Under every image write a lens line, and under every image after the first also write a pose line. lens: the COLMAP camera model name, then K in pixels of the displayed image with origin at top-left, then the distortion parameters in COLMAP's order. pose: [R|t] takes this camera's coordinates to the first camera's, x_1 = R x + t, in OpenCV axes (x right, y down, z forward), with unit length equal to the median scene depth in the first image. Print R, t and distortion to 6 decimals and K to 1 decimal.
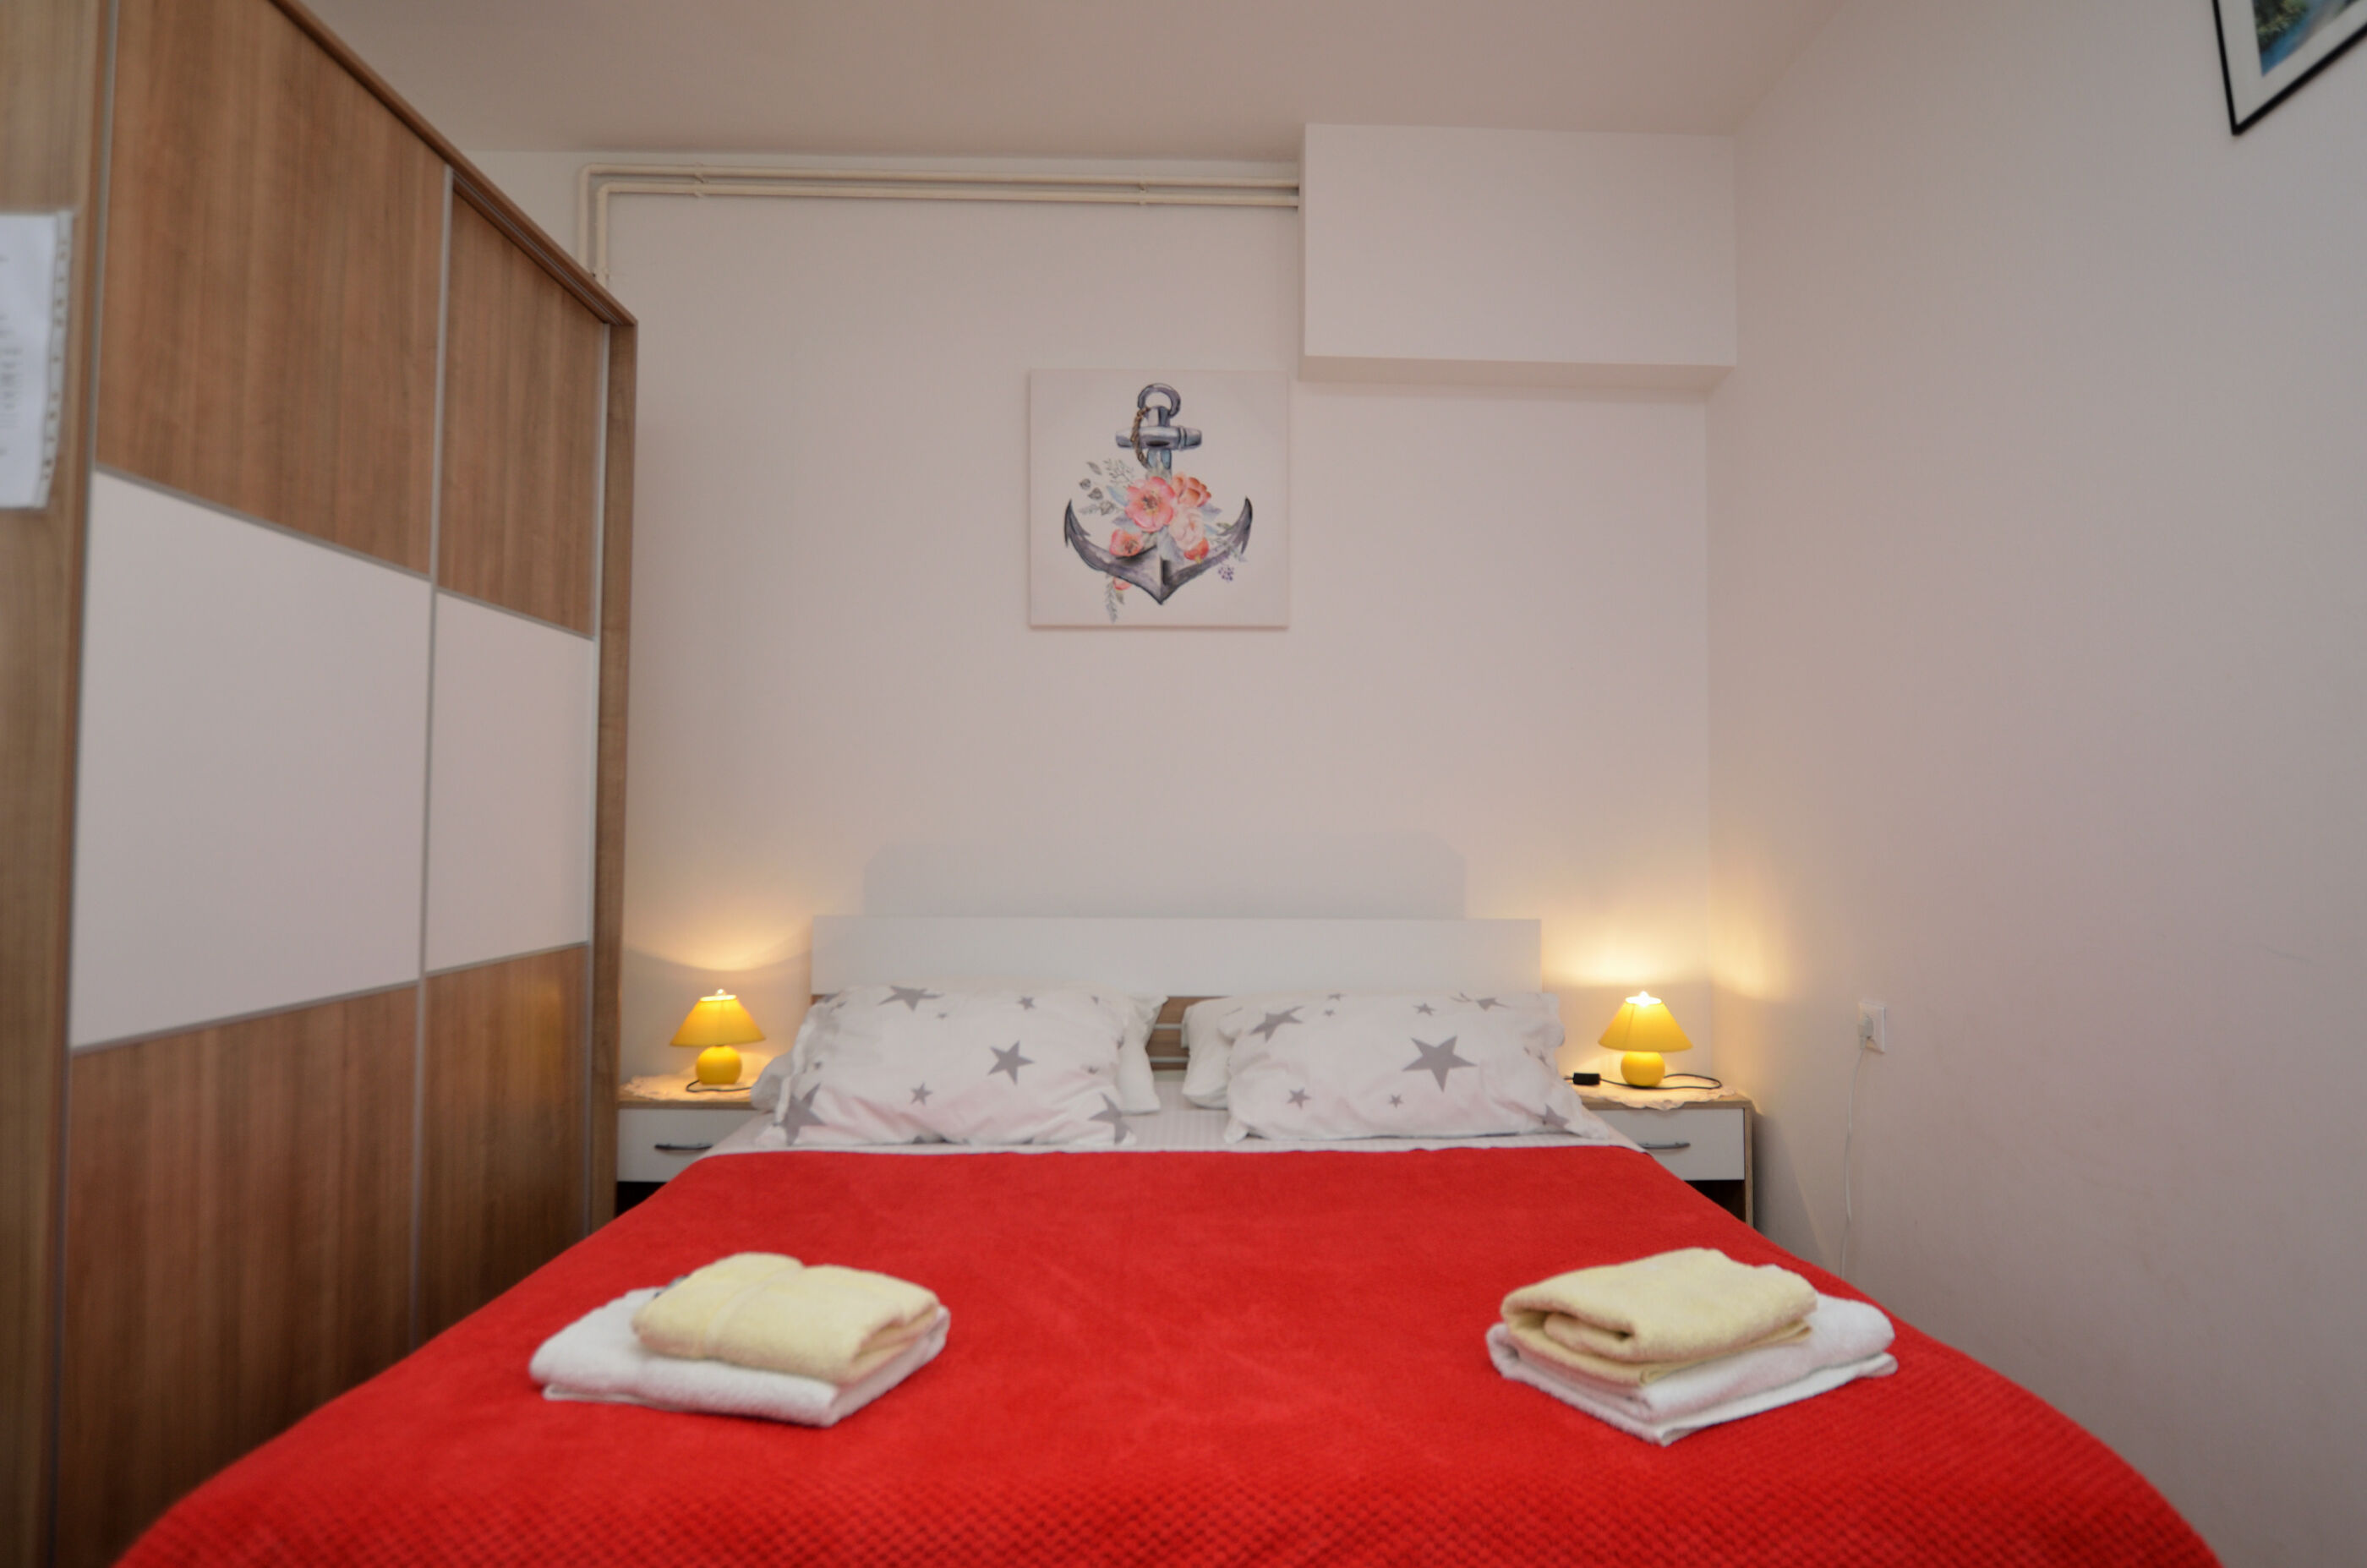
lens RADIAL K [[1346.2, 0, 1217.0], [0, 1346.2, 772.7], [0, 0, 1]] dist [-0.020739, 0.016380]
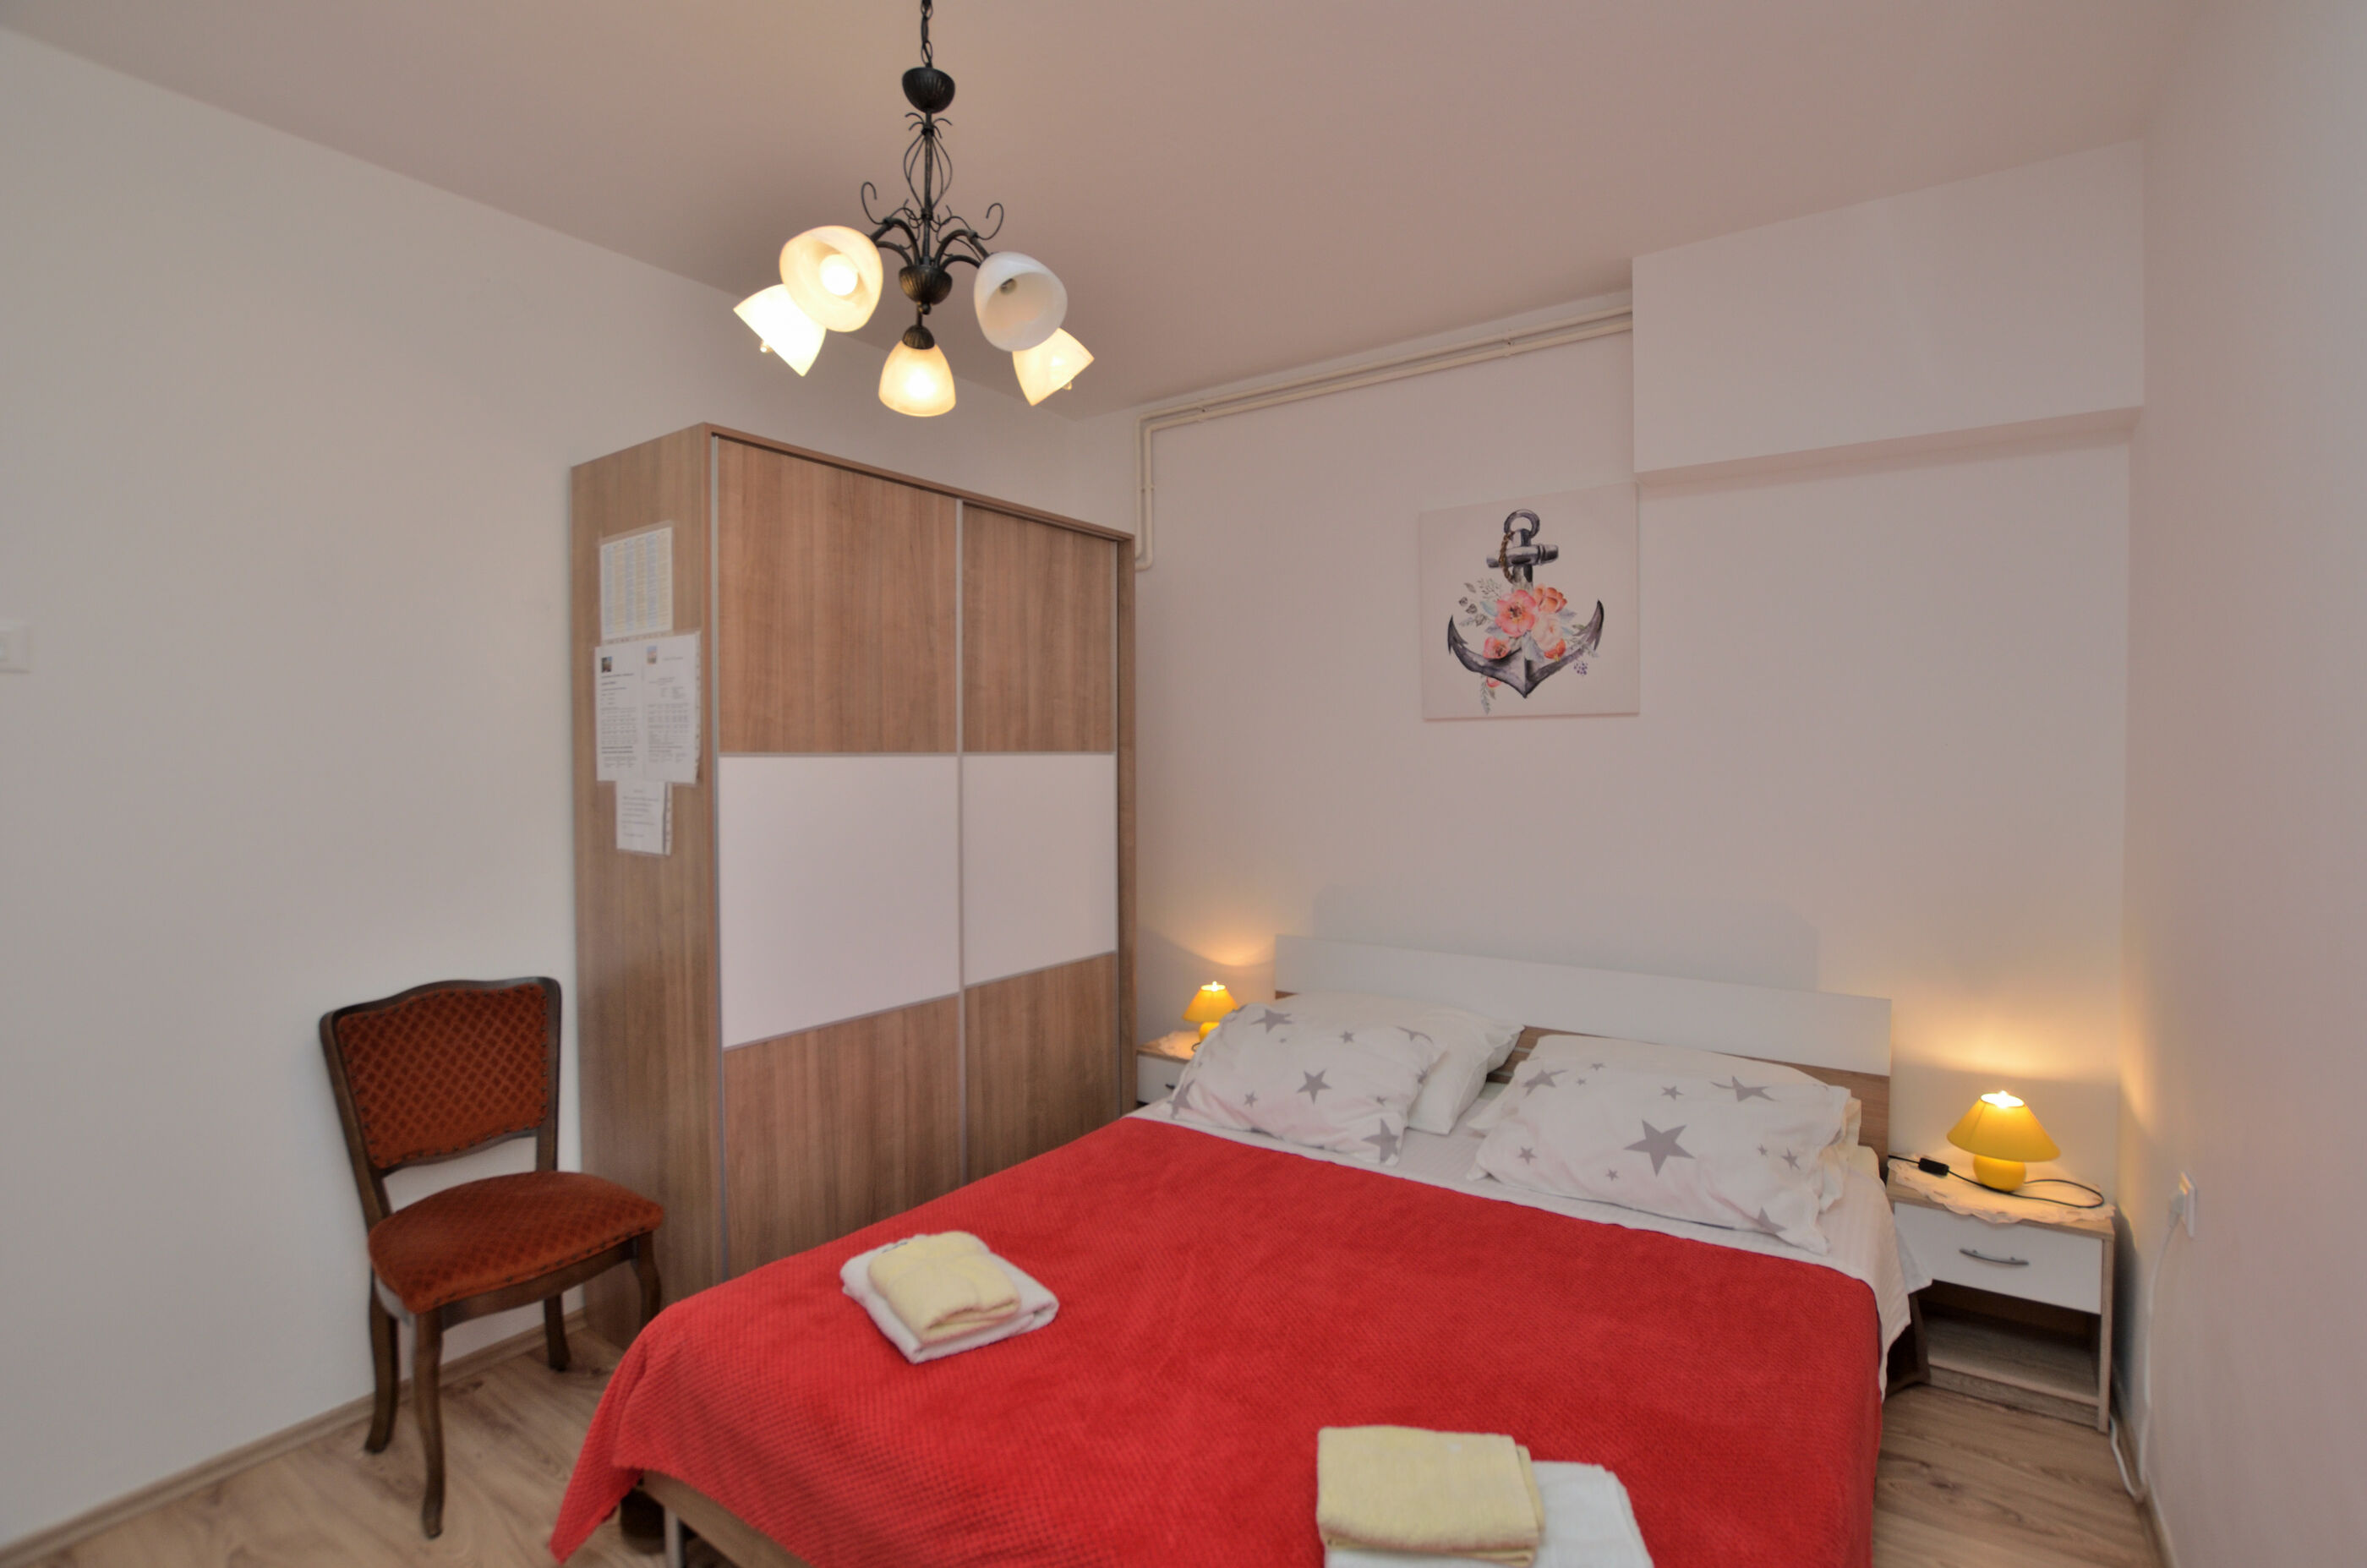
lens RADIAL K [[1076.8, 0, 1219.1], [0, 1076.8, 776.9], [0, 0, 1]] dist [-0.023608, 0.000448]
pose [[0.807110, 0.005772, -0.590373, 0.305210], [0.031647, 0.998092, 0.053023, -0.115954], [0.589552, -0.061479, 0.805387, 0.072782]]
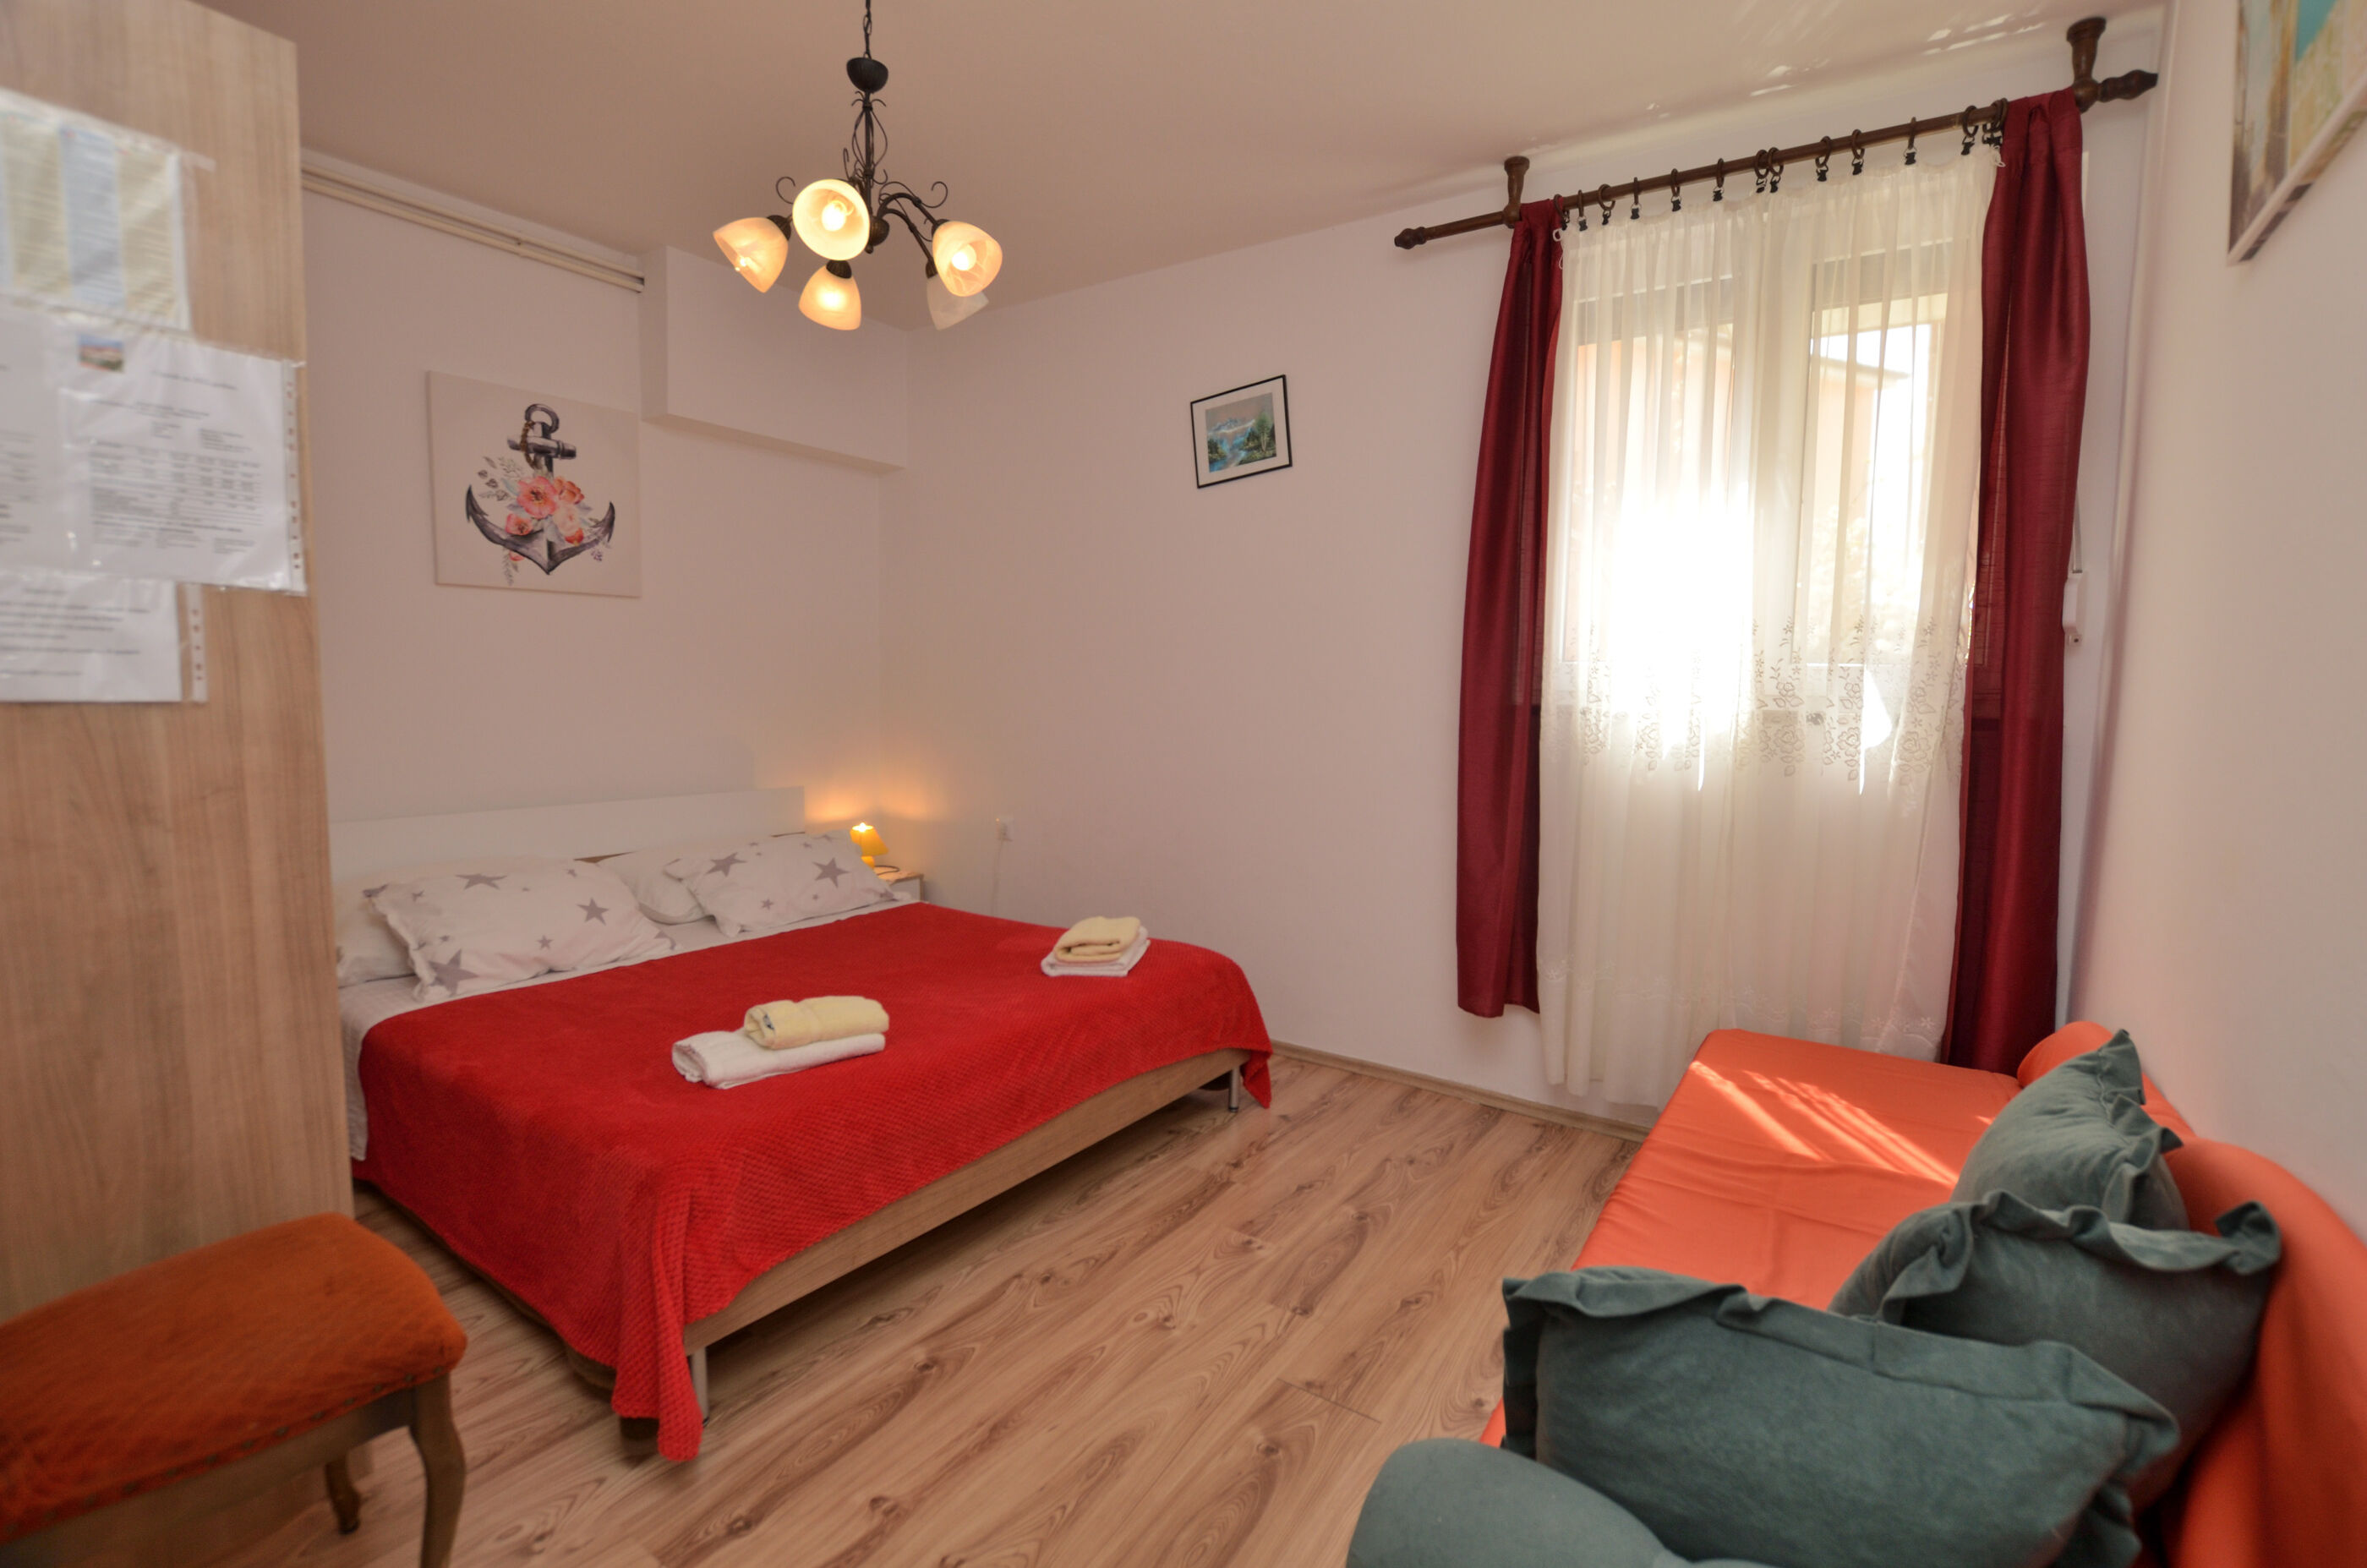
lens RADIAL K [[1042.1, 0, 1210.2], [0, 1042.1, 784.7], [0, 0, 1]] dist [-0.027071, -0.000045]
pose [[0.582553, -0.071583, 0.809634, -0.512227], [-0.047217, 0.991452, 0.121632, -0.074211], [-0.811420, -0.109086, 0.574193, -0.153790]]
